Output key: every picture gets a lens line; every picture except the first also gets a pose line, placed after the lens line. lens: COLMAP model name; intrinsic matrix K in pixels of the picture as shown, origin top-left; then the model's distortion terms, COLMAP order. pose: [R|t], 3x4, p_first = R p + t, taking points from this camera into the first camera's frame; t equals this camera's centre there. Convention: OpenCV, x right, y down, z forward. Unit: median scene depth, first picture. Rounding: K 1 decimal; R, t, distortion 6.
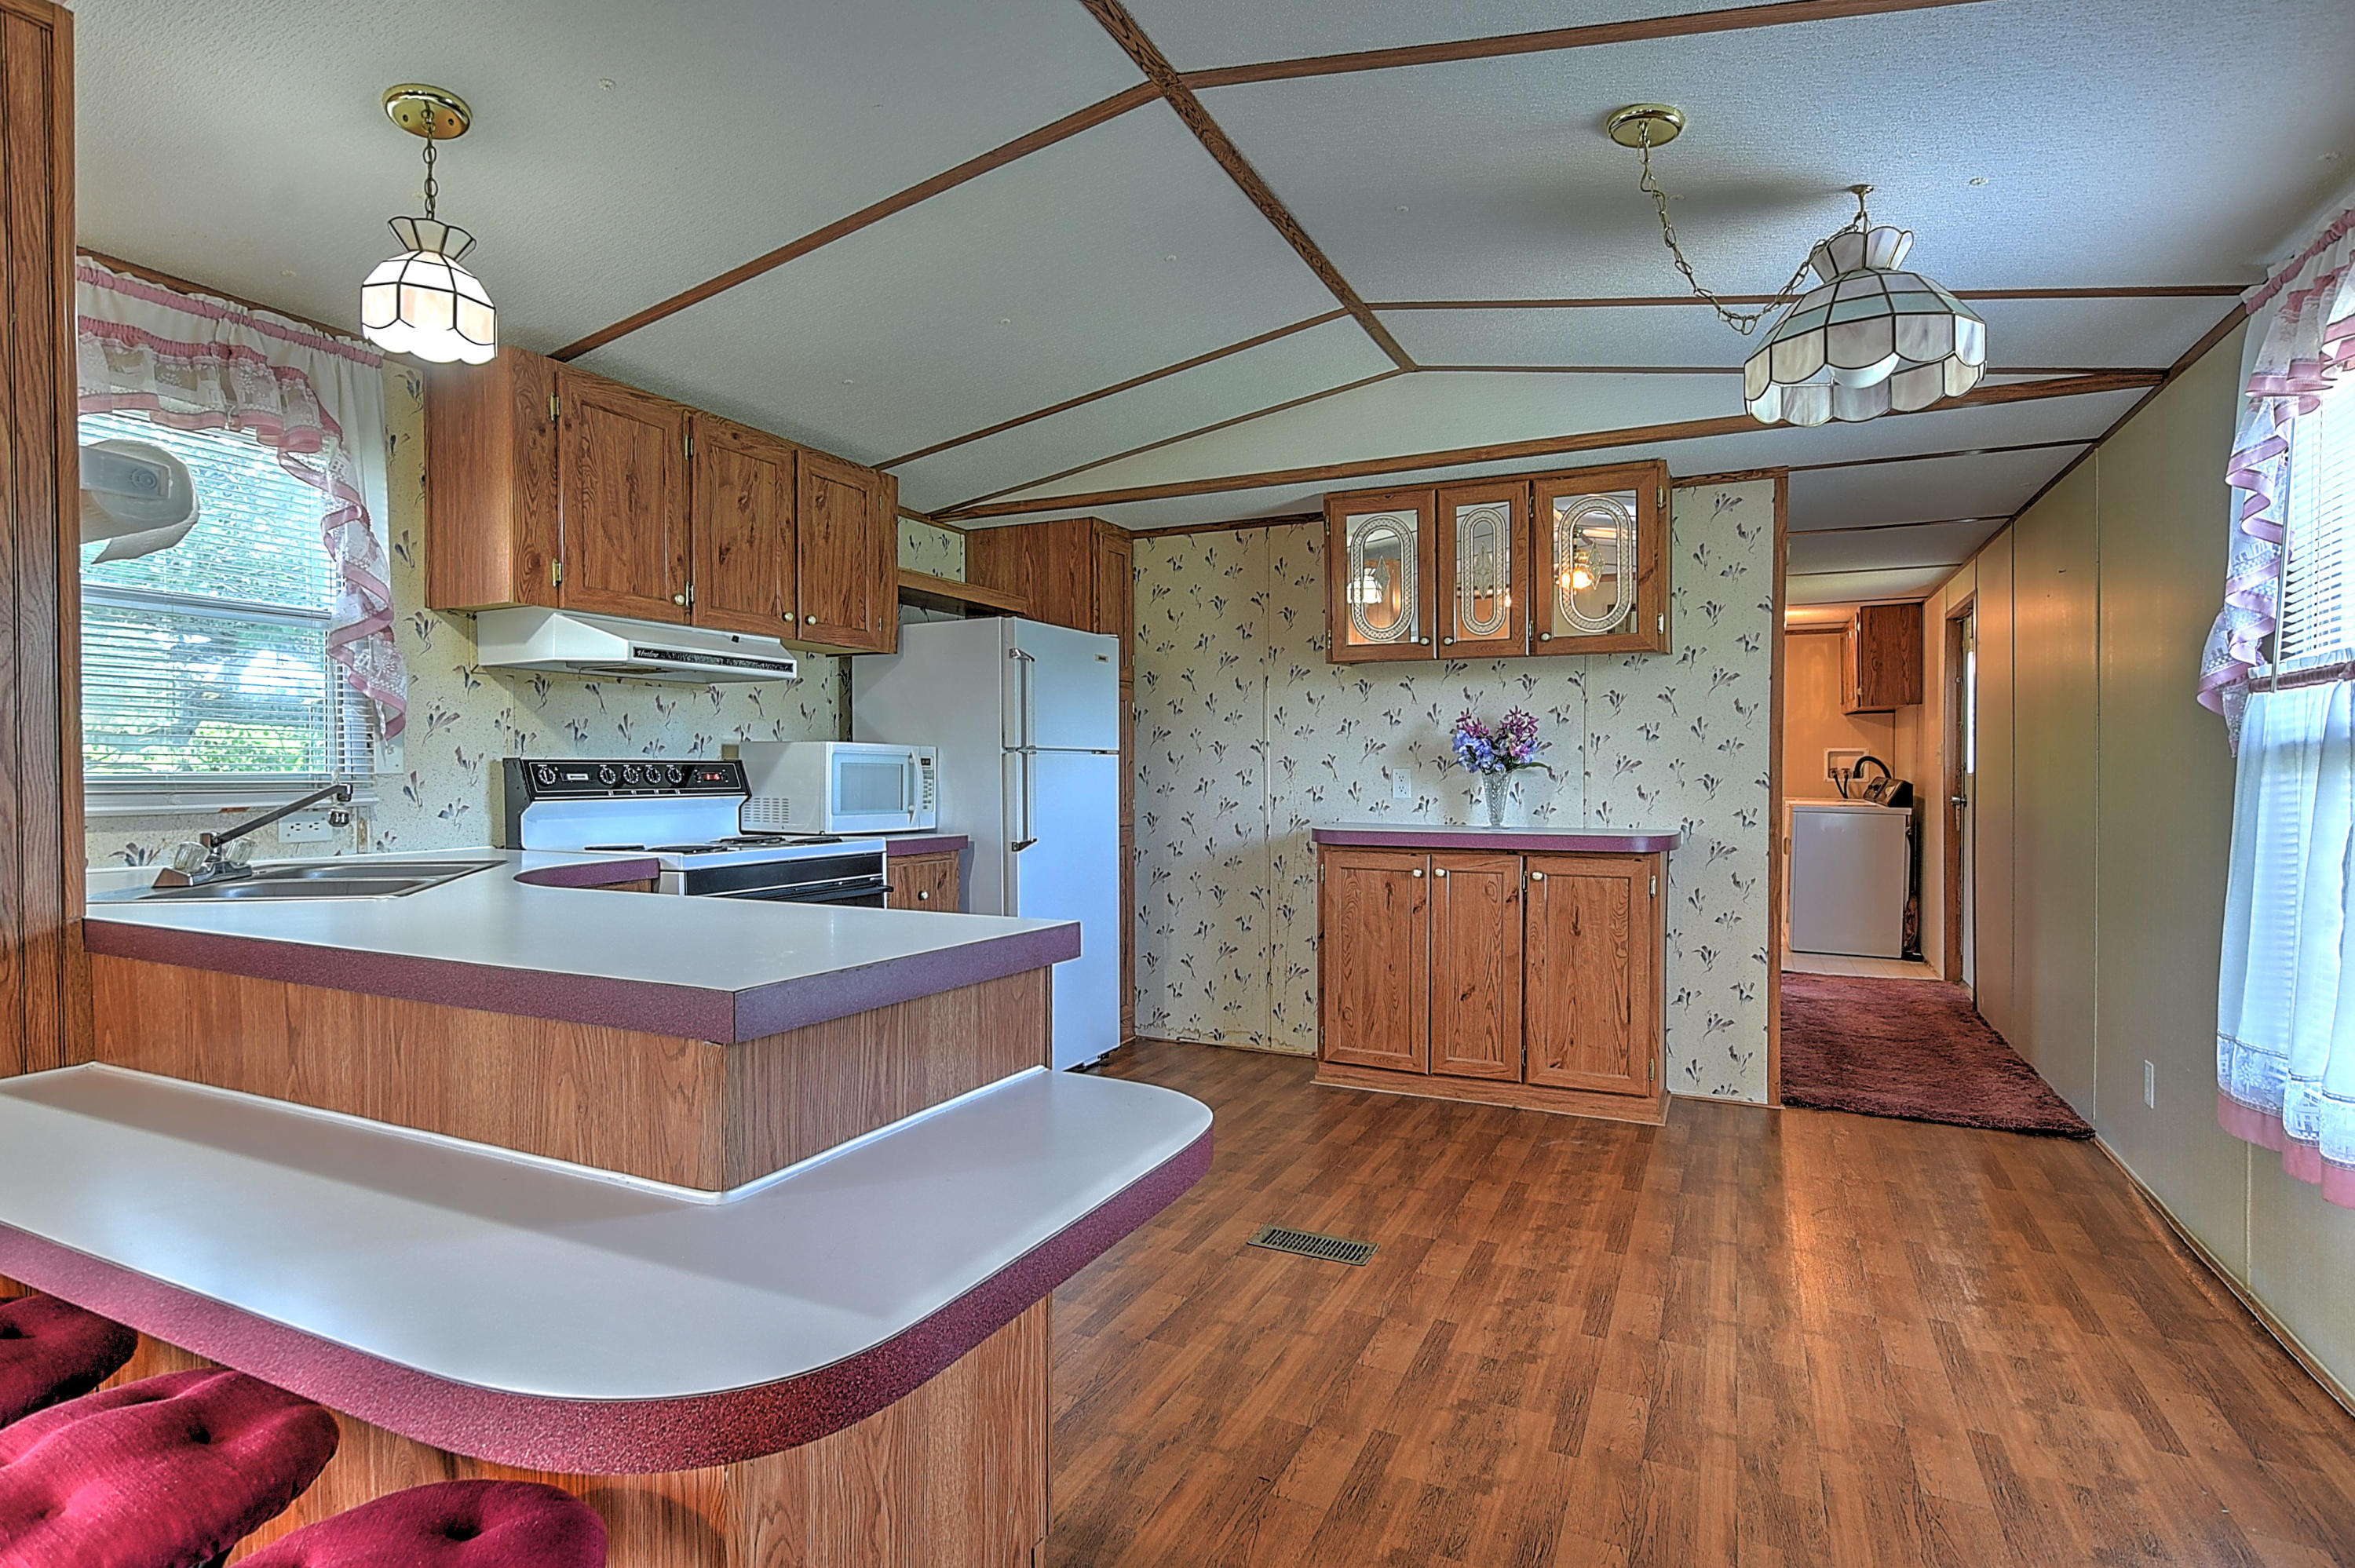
lens RADIAL K [[1183.4, 0, 1159.6], [0, 1183.4, 785.0], [0, 0, 1]] dist [-0.013597, 0.006278]
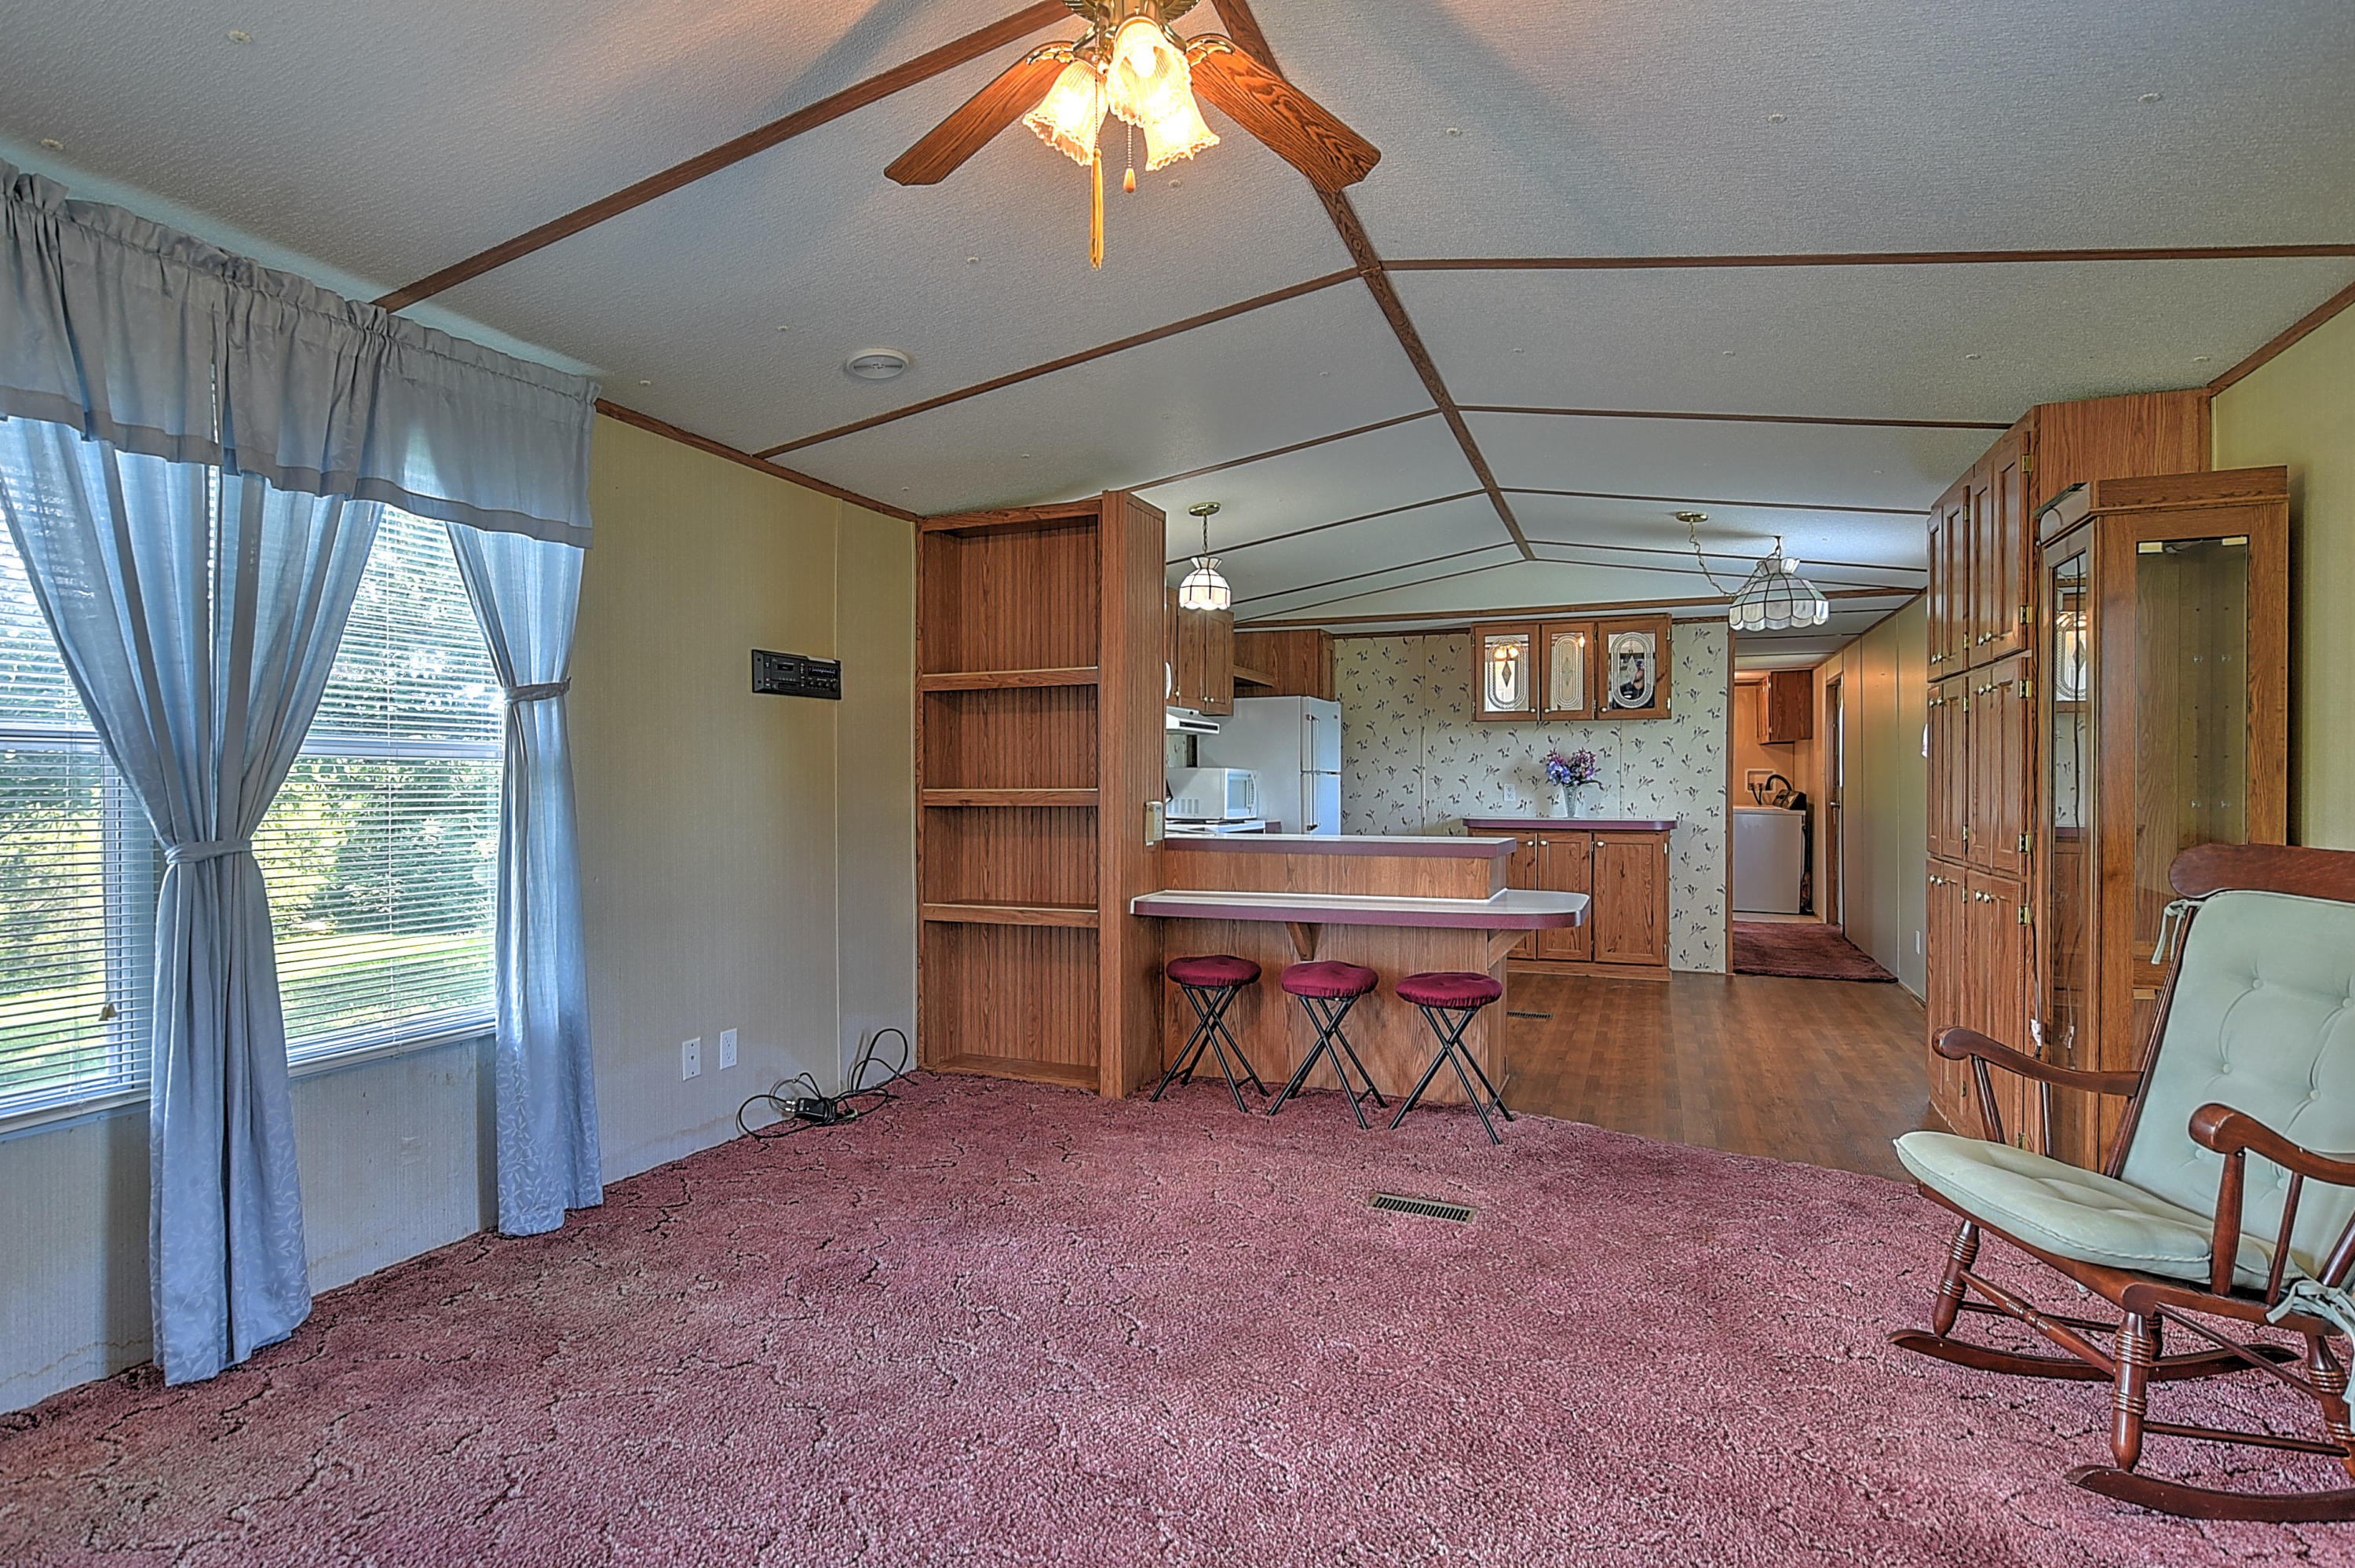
lens RADIAL K [[1183.4, 0, 1168.5], [0, 1183.4, 783.2], [0, 0, 1]] dist [-0.013597, 0.006278]
pose [[0.997600, 0.001621, 0.069222, -0.433057], [-0.000716, 0.999914, -0.013094, 0.008894], [-0.069238, 0.013013, 0.997515, -0.698548]]
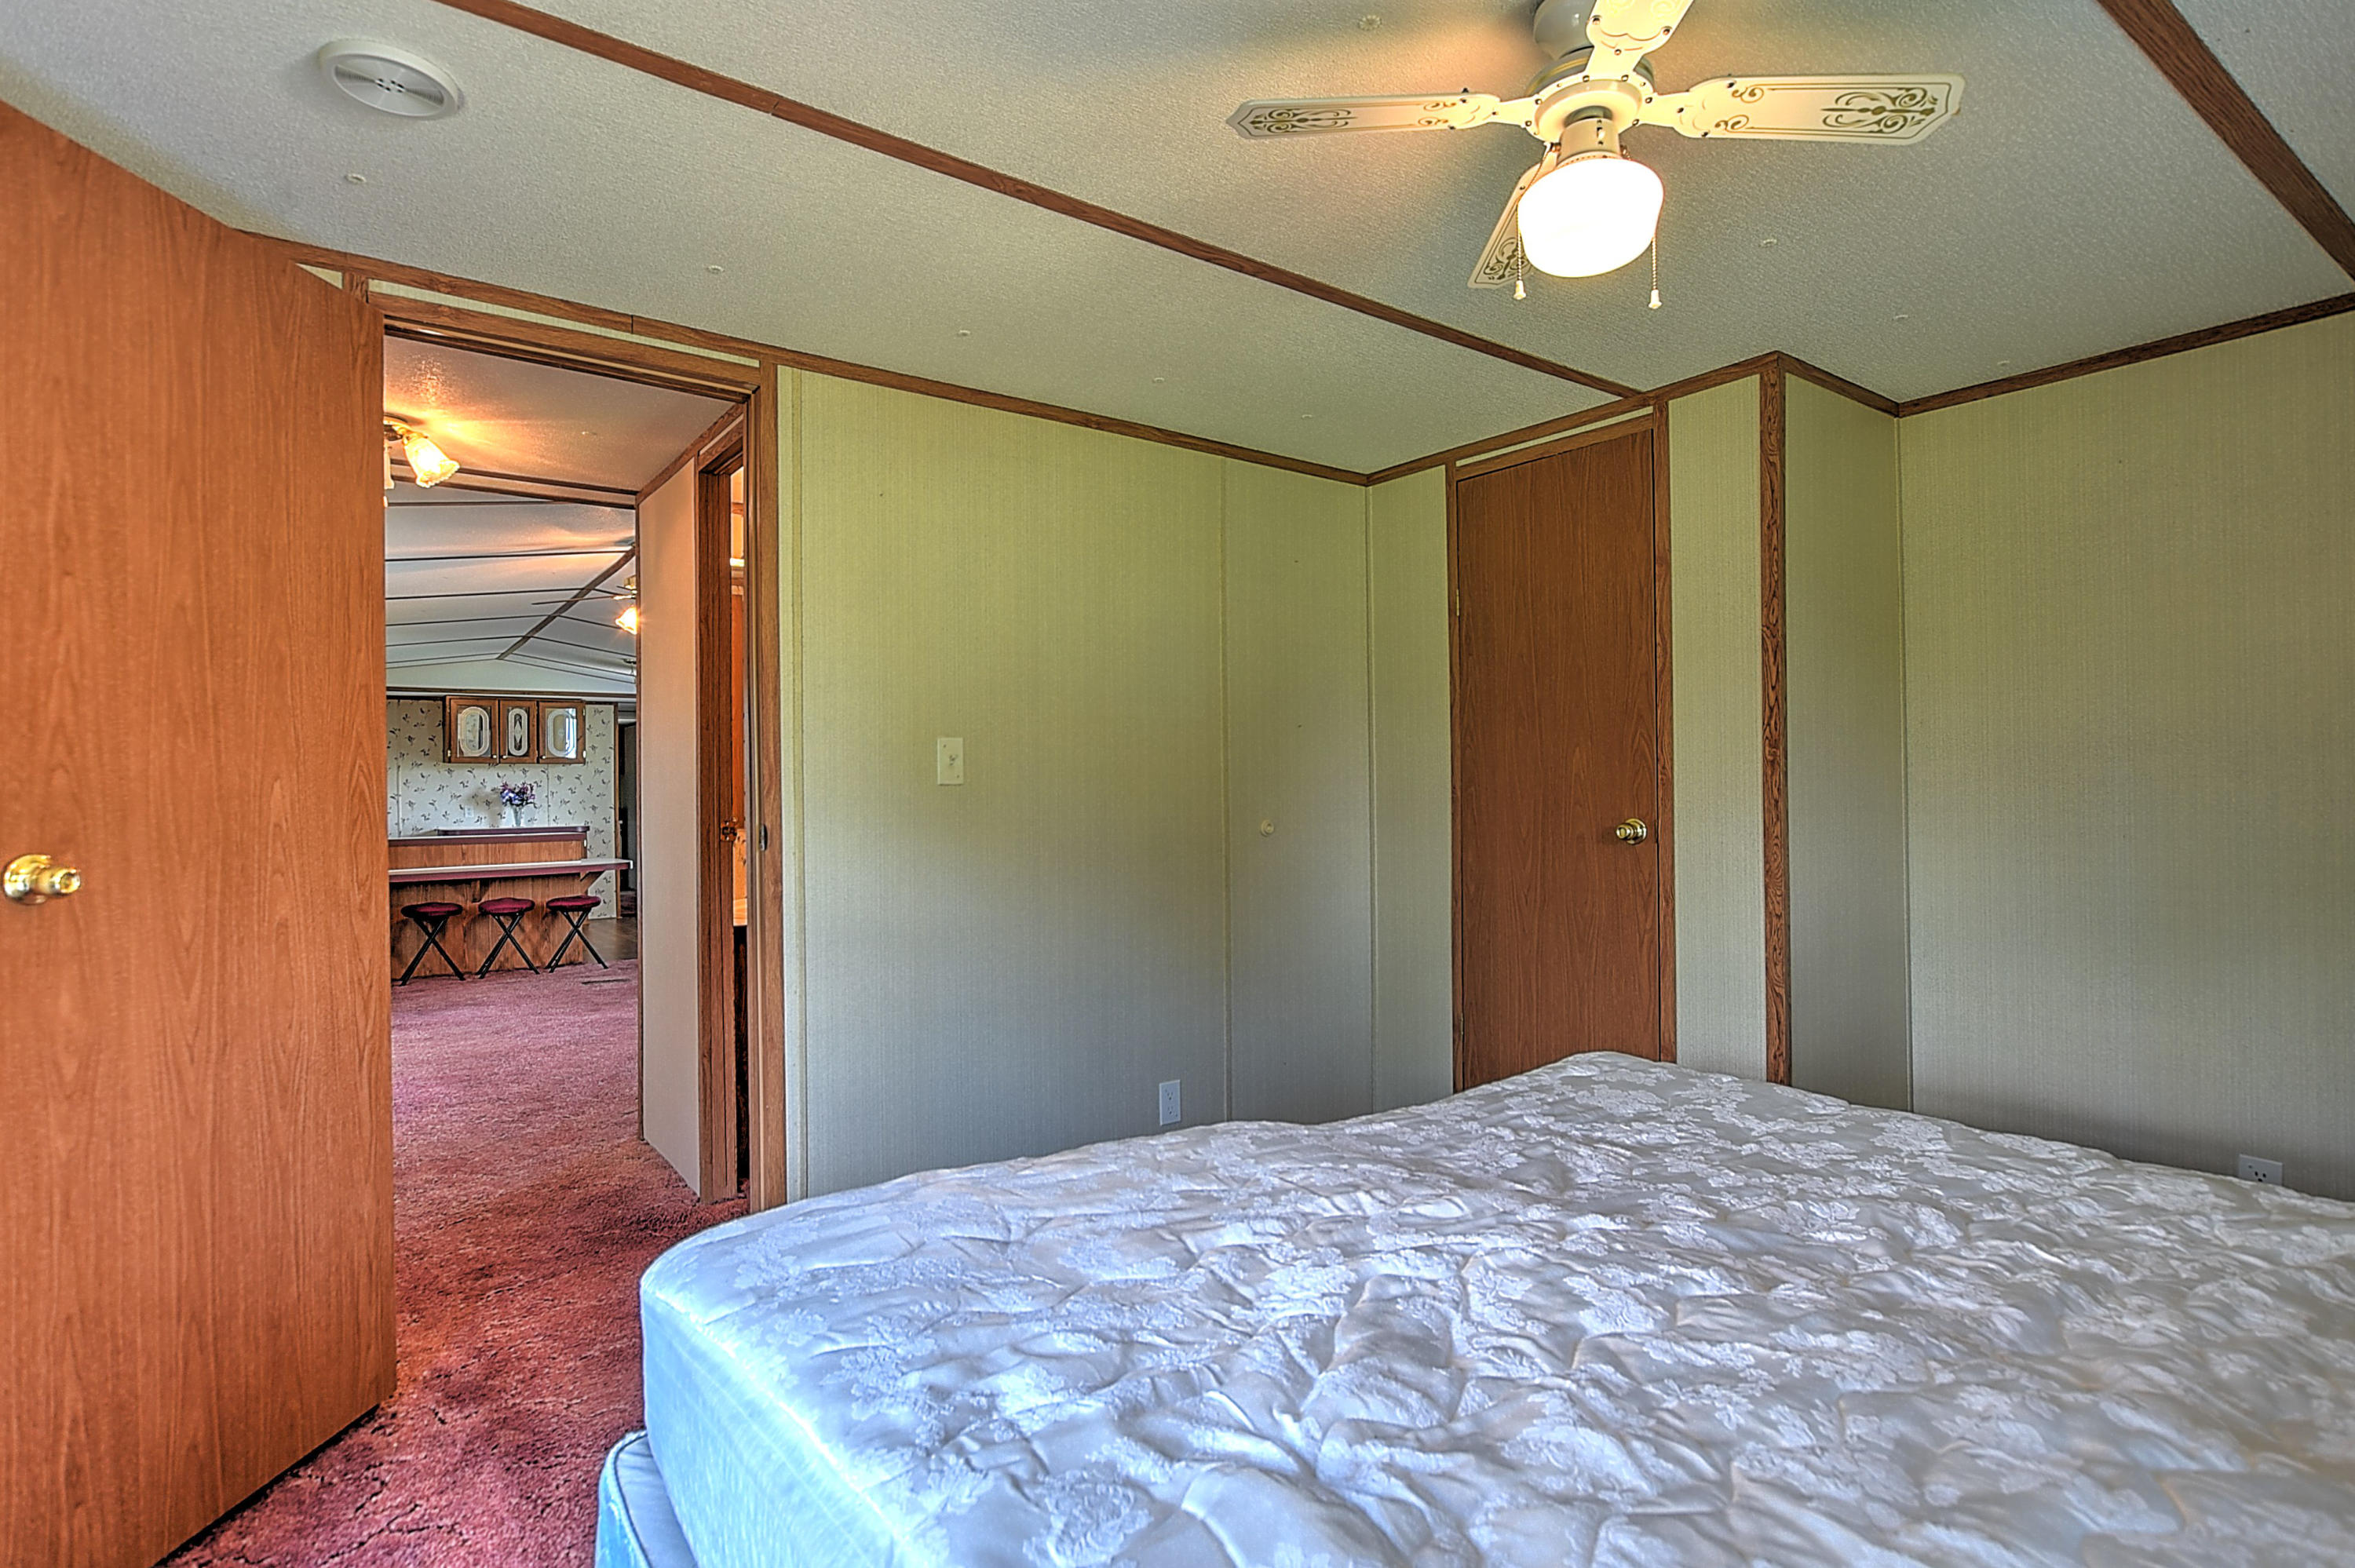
lens RADIAL K [[1183.4, 0, 1137.4], [0, 1183.4, 787.3], [0, 0, 1]] dist [-0.013597, 0.006278]
pose [[0.481542, -0.002711, 0.876419, -1.387805], [0.029797, 0.999468, -0.013280, 0.024562], [-0.875916, 0.032510, 0.481367, -1.510851]]
